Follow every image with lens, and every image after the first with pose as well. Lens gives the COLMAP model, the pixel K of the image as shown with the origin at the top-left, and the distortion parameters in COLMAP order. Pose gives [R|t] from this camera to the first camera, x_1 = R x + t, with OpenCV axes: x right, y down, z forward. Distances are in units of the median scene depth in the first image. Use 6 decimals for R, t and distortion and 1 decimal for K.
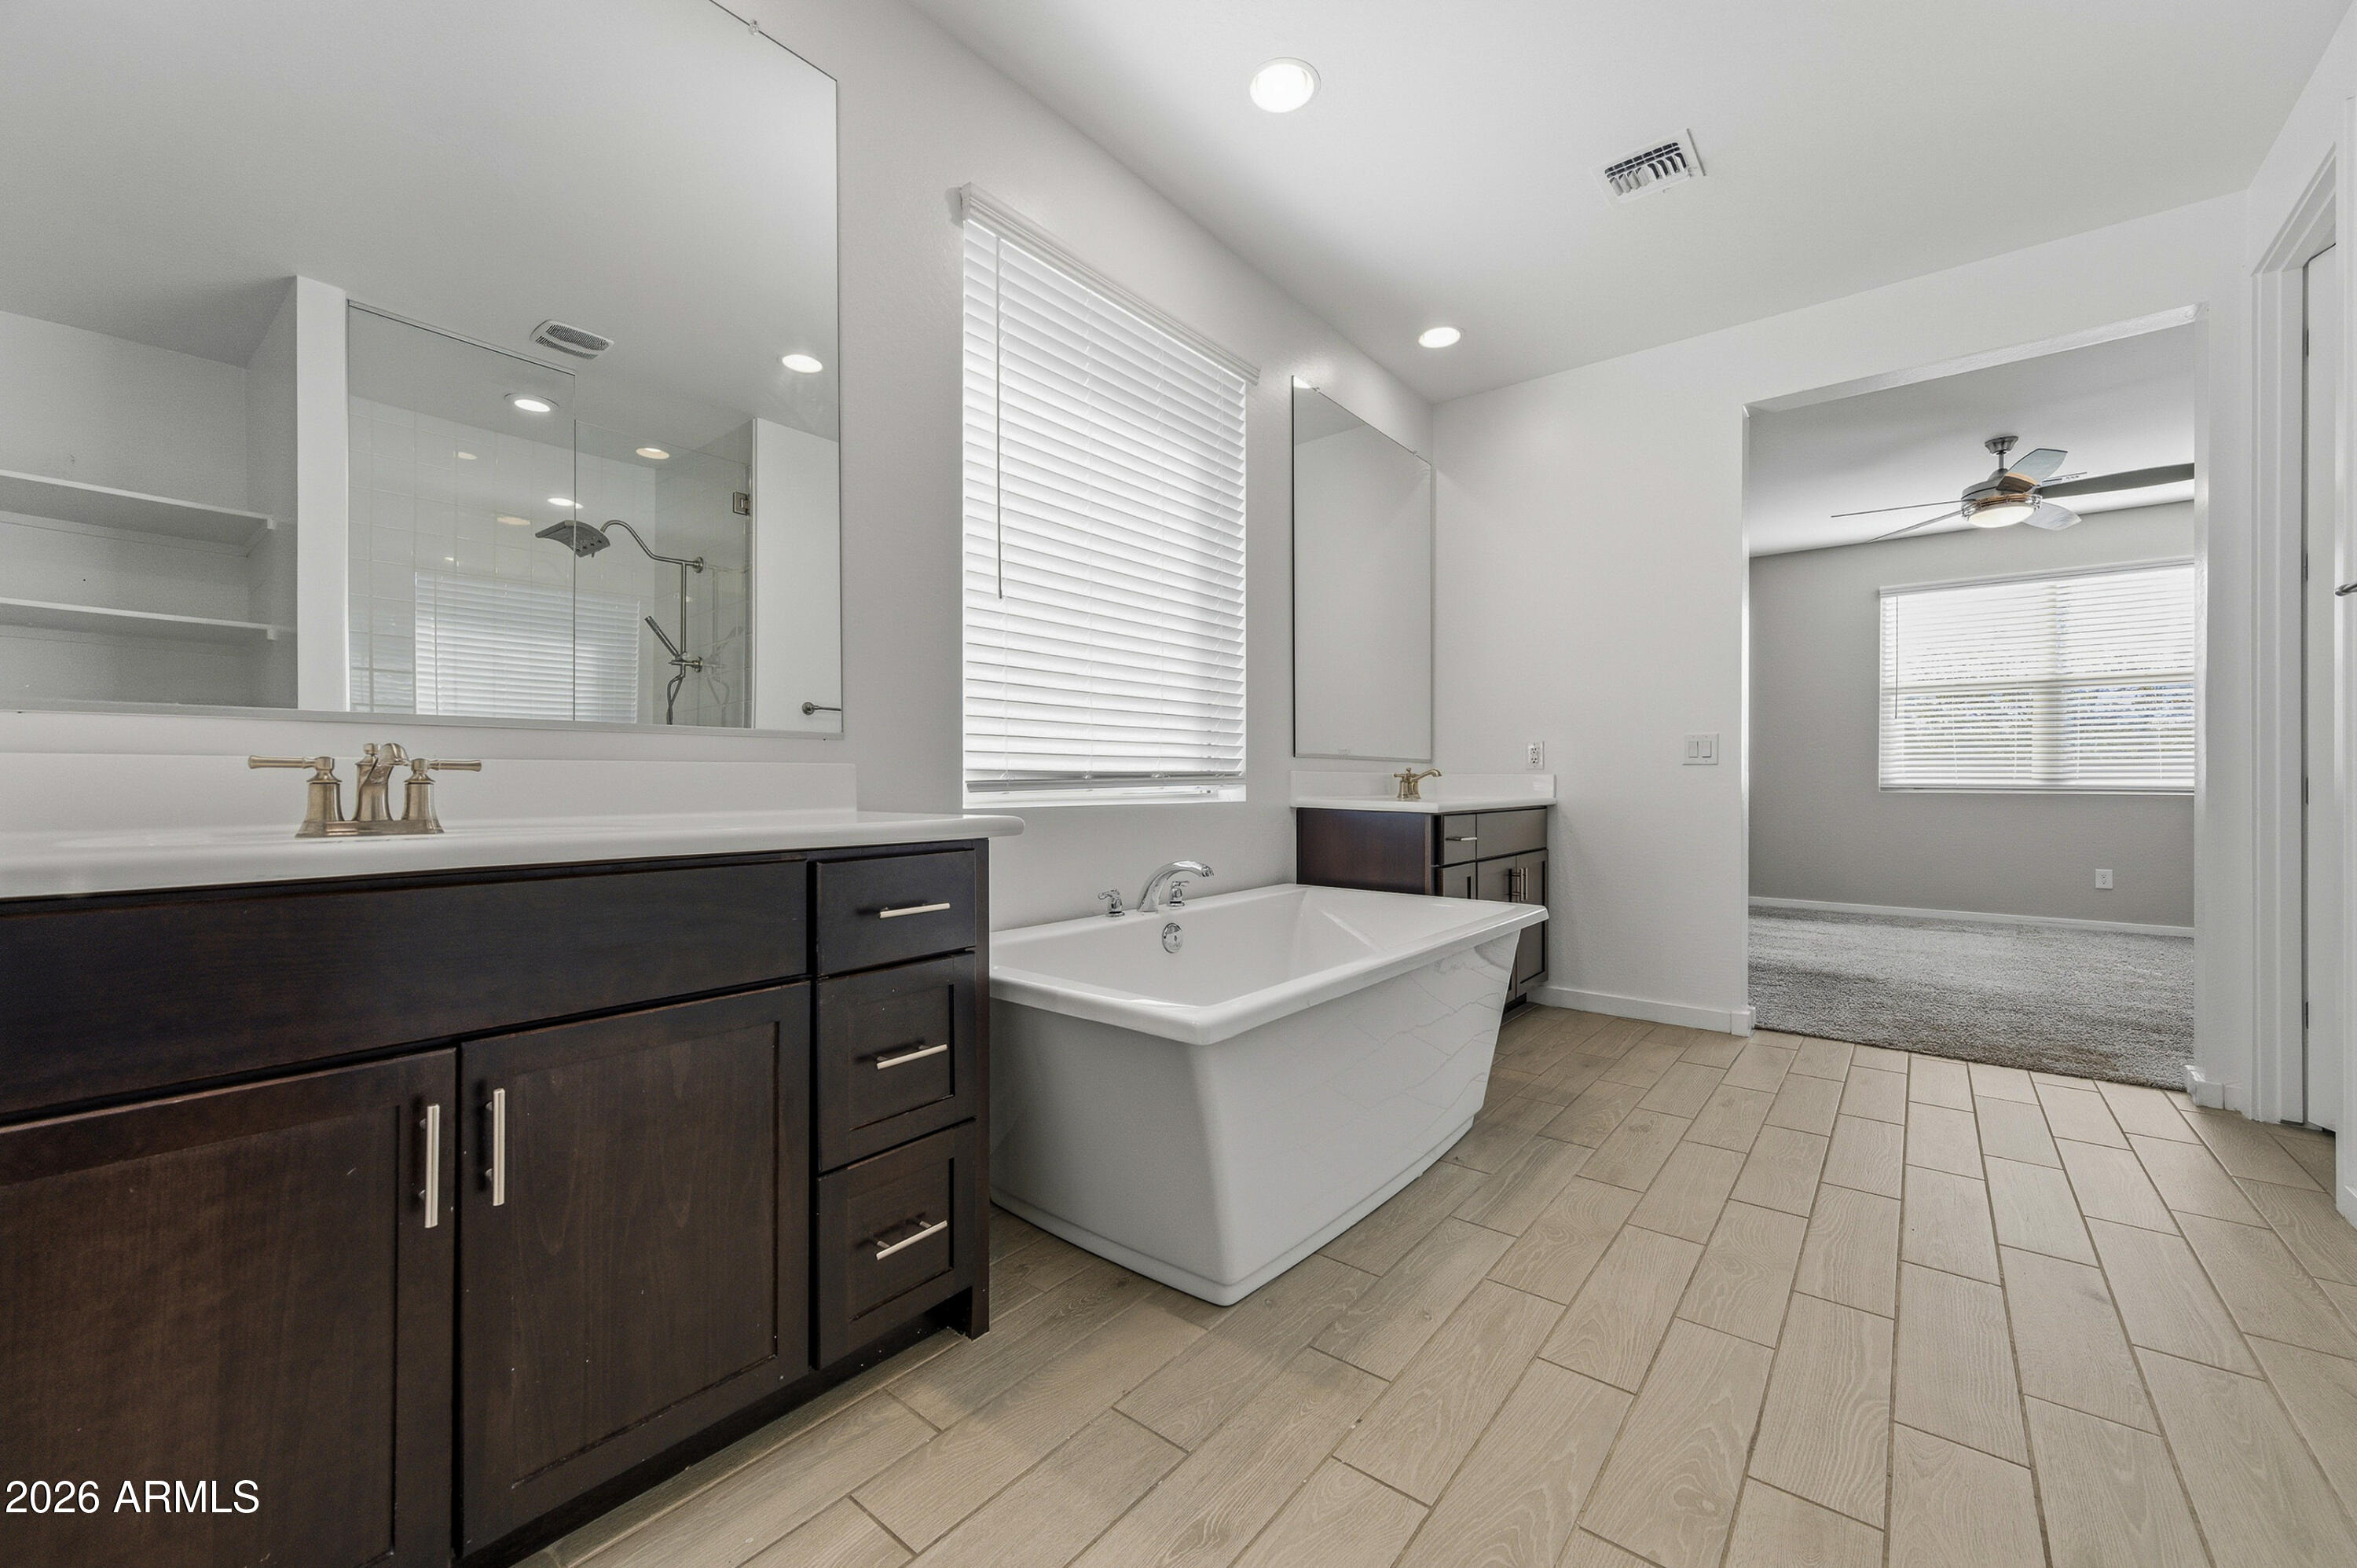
lens RADIAL K [[932.0, 0, 1191.2], [0, 932.0, 783.6], [0, 0, 1]] dist [0.005250, -0.002081]
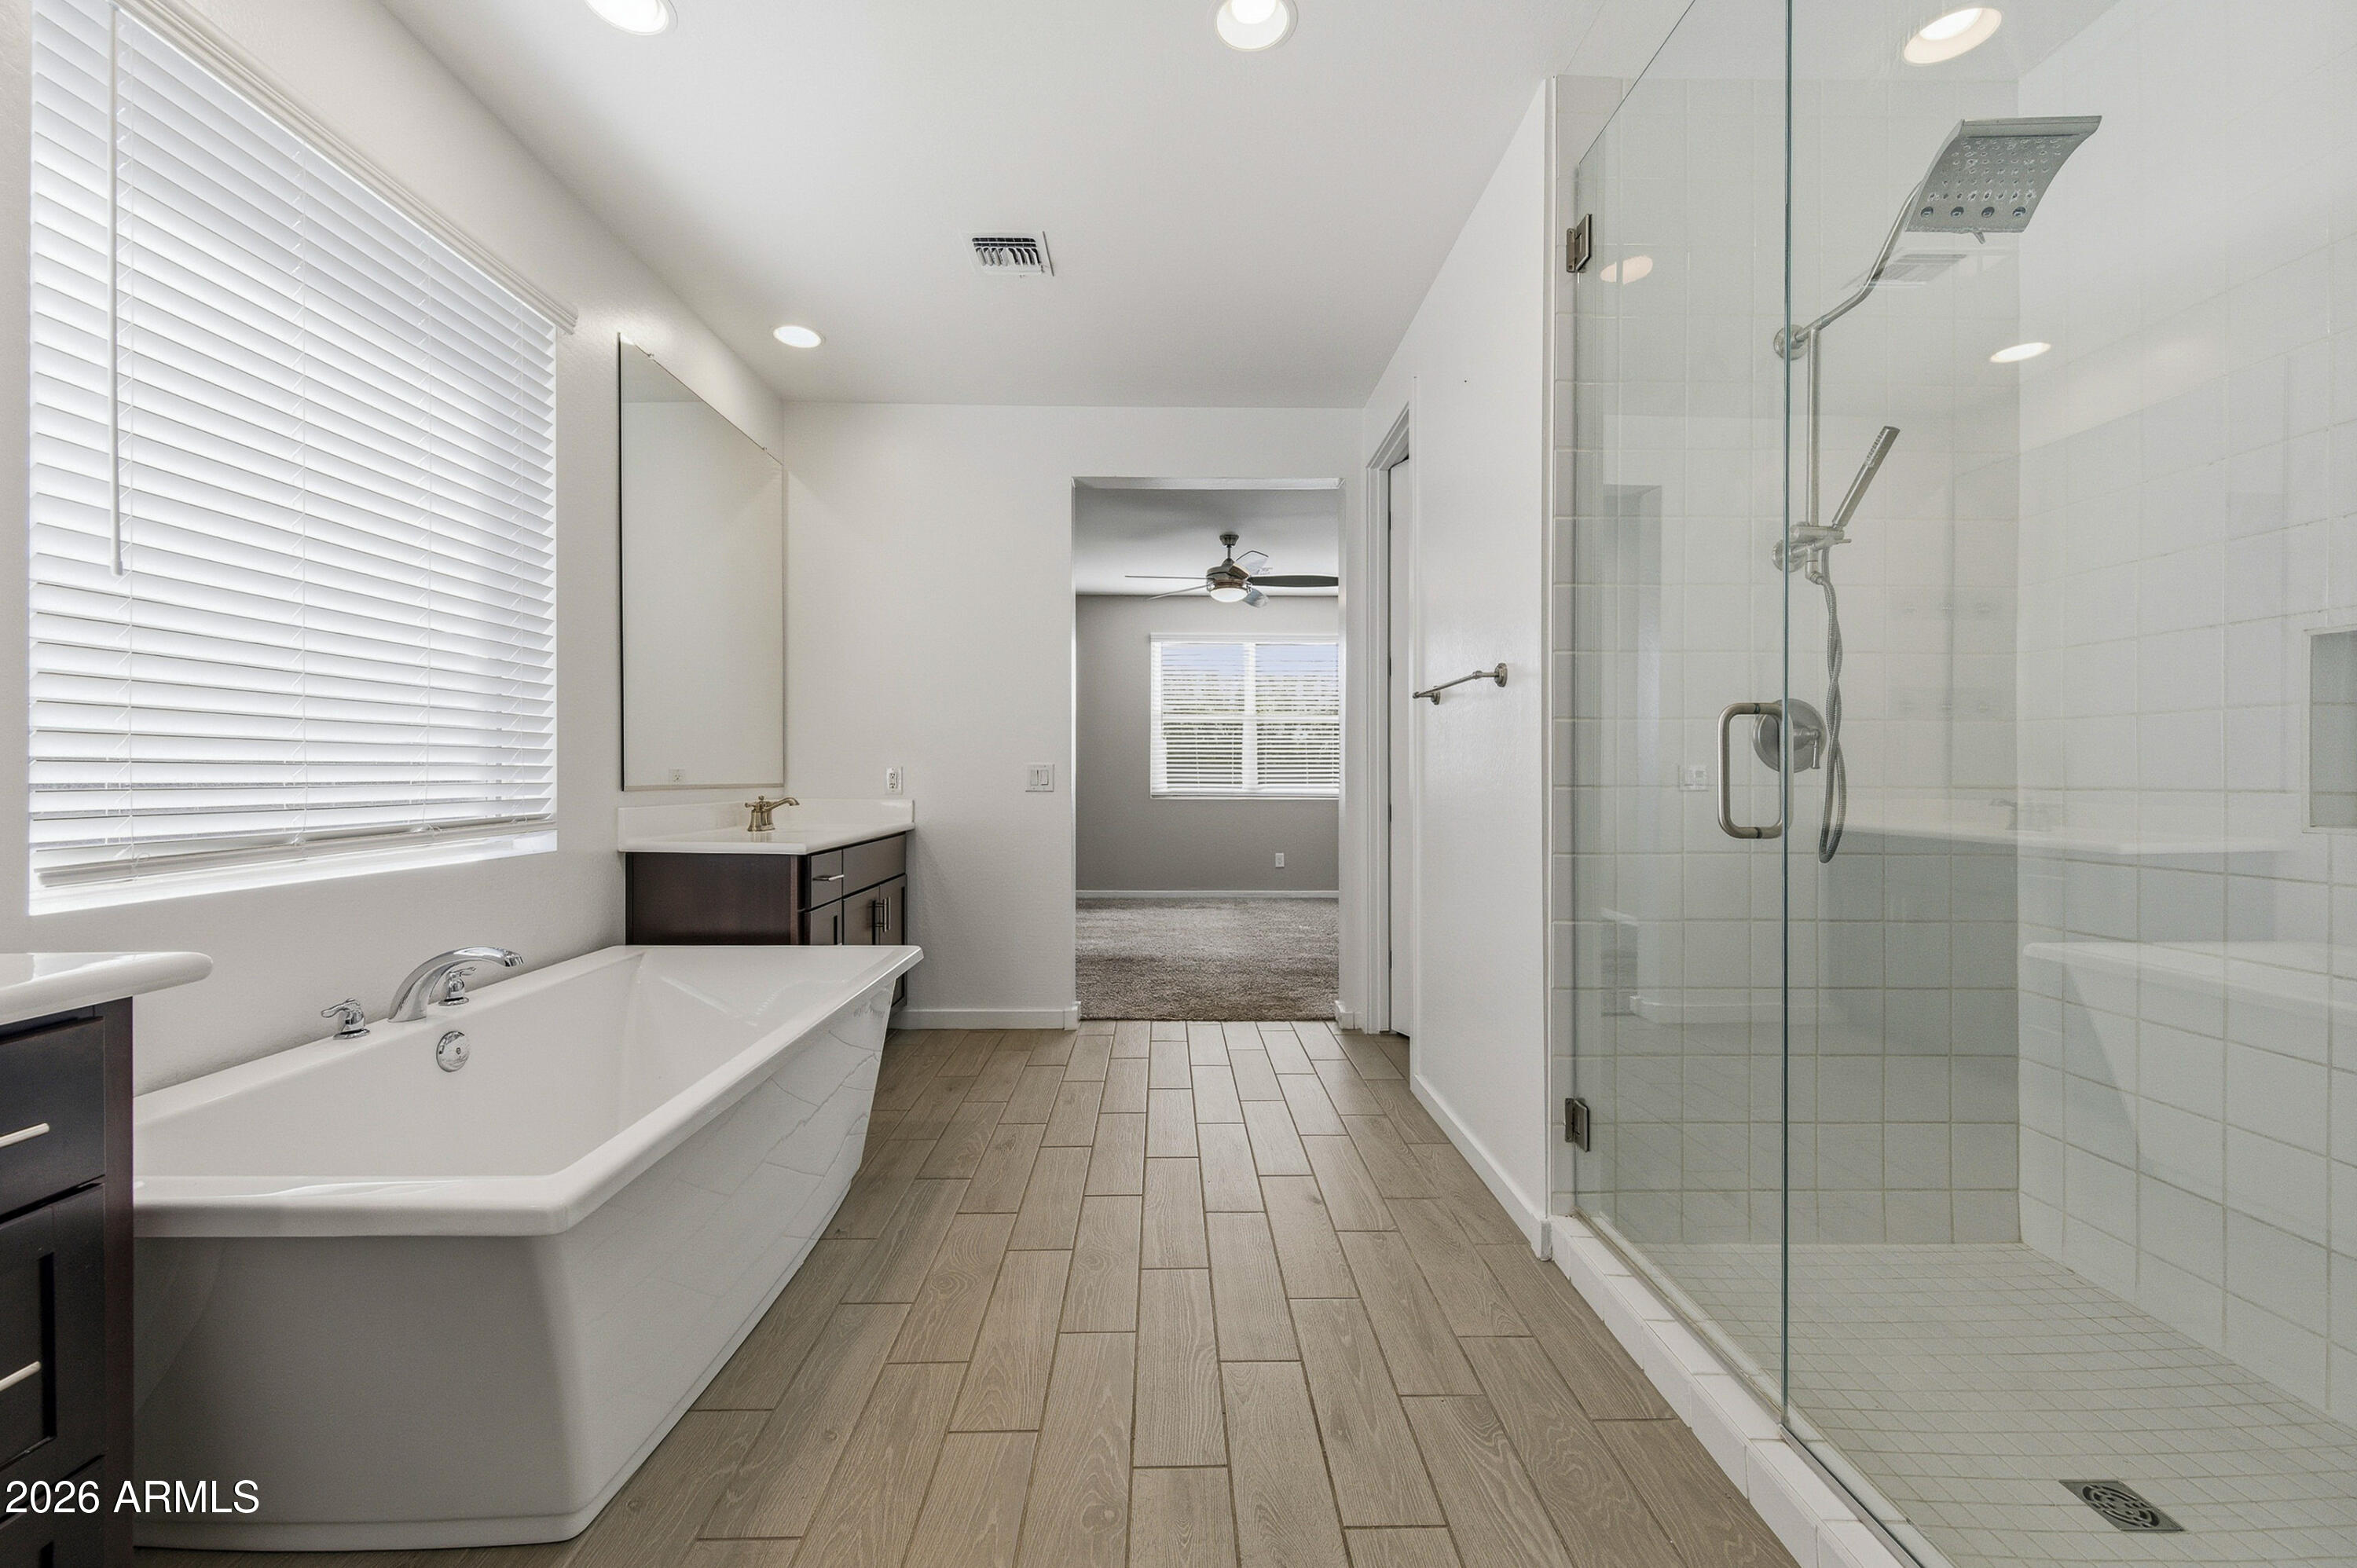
lens RADIAL K [[932.0, 0, 1196.6], [0, 932.0, 773.6], [0, 0, 1]] dist [0.005250, -0.002081]
pose [[0.764287, 0.005227, 0.644855, -0.043549], [-0.004719, 0.999986, -0.002513, -0.053085], [-0.644859, -0.001123, 0.764301, 0.031042]]
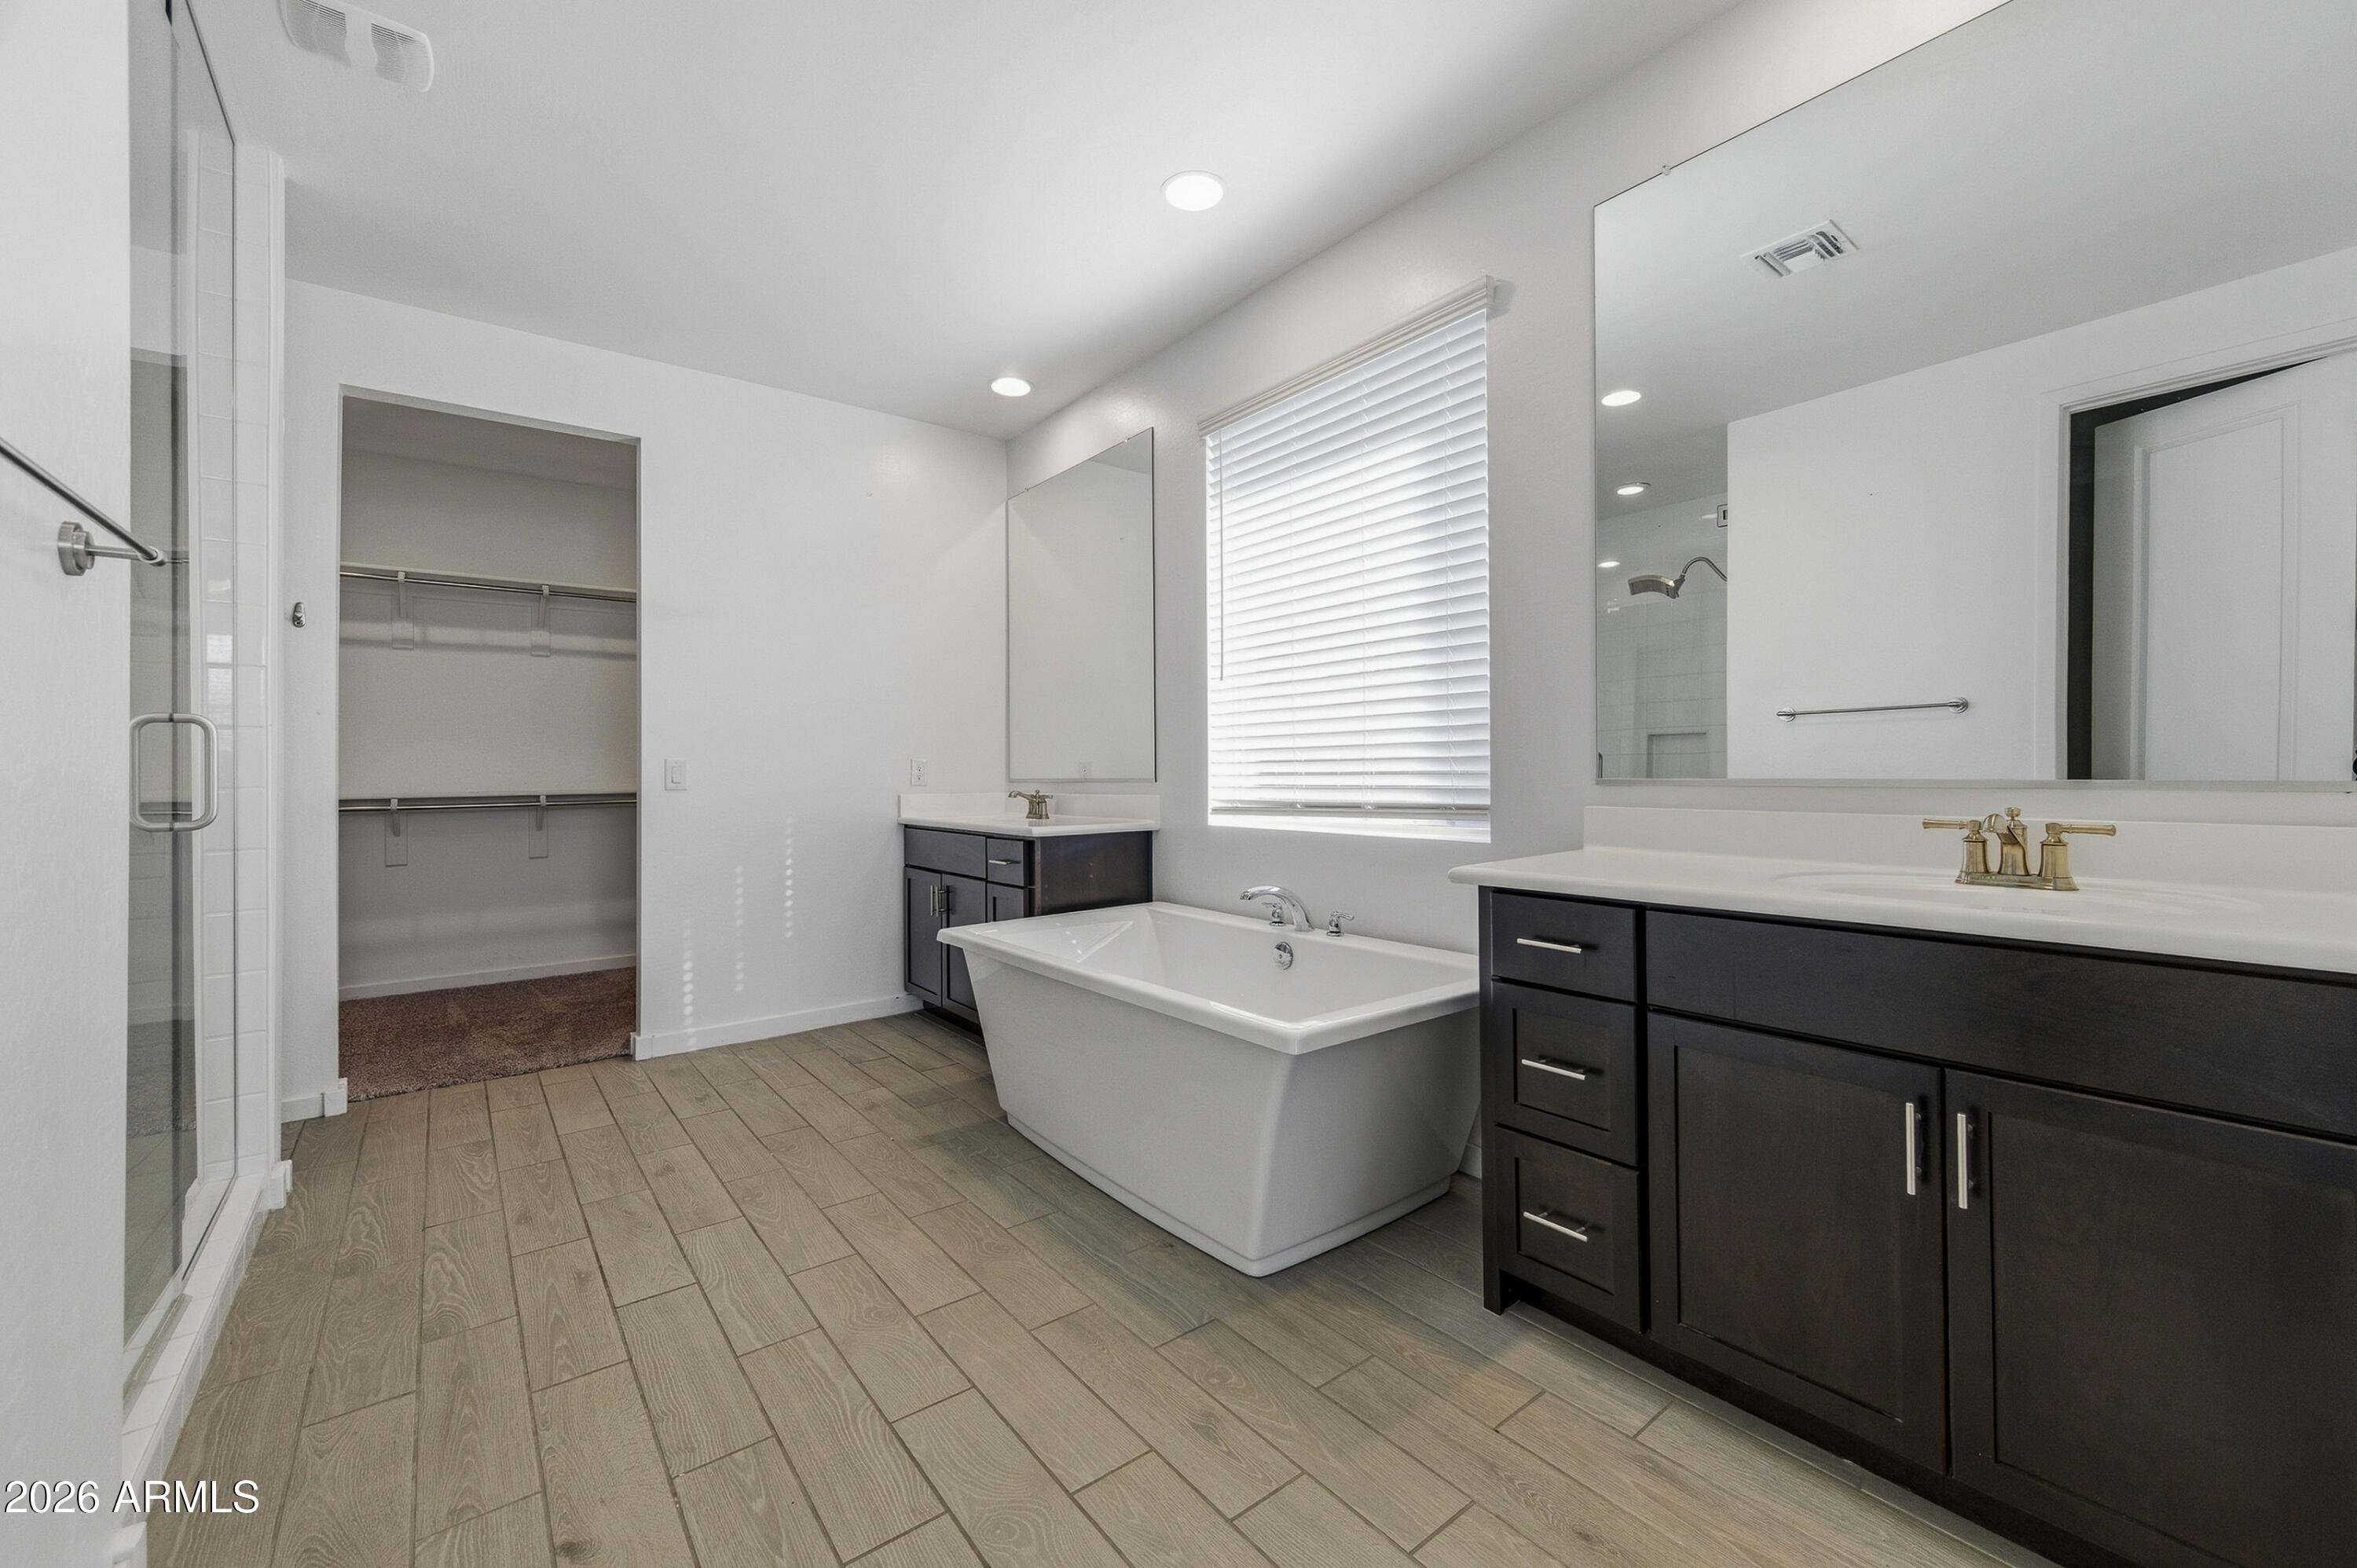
lens RADIAL K [[932.0, 0, 1157.2], [0, 932.0, 768.5], [0, 0, 1]] dist [0.005250, -0.002081]
pose [[-0.253394, 0.000432, -0.967363, 0.974807], [0.010030, 0.999947, -0.002181, -0.049223], [0.967311, -0.010256, -0.253385, 1.022655]]
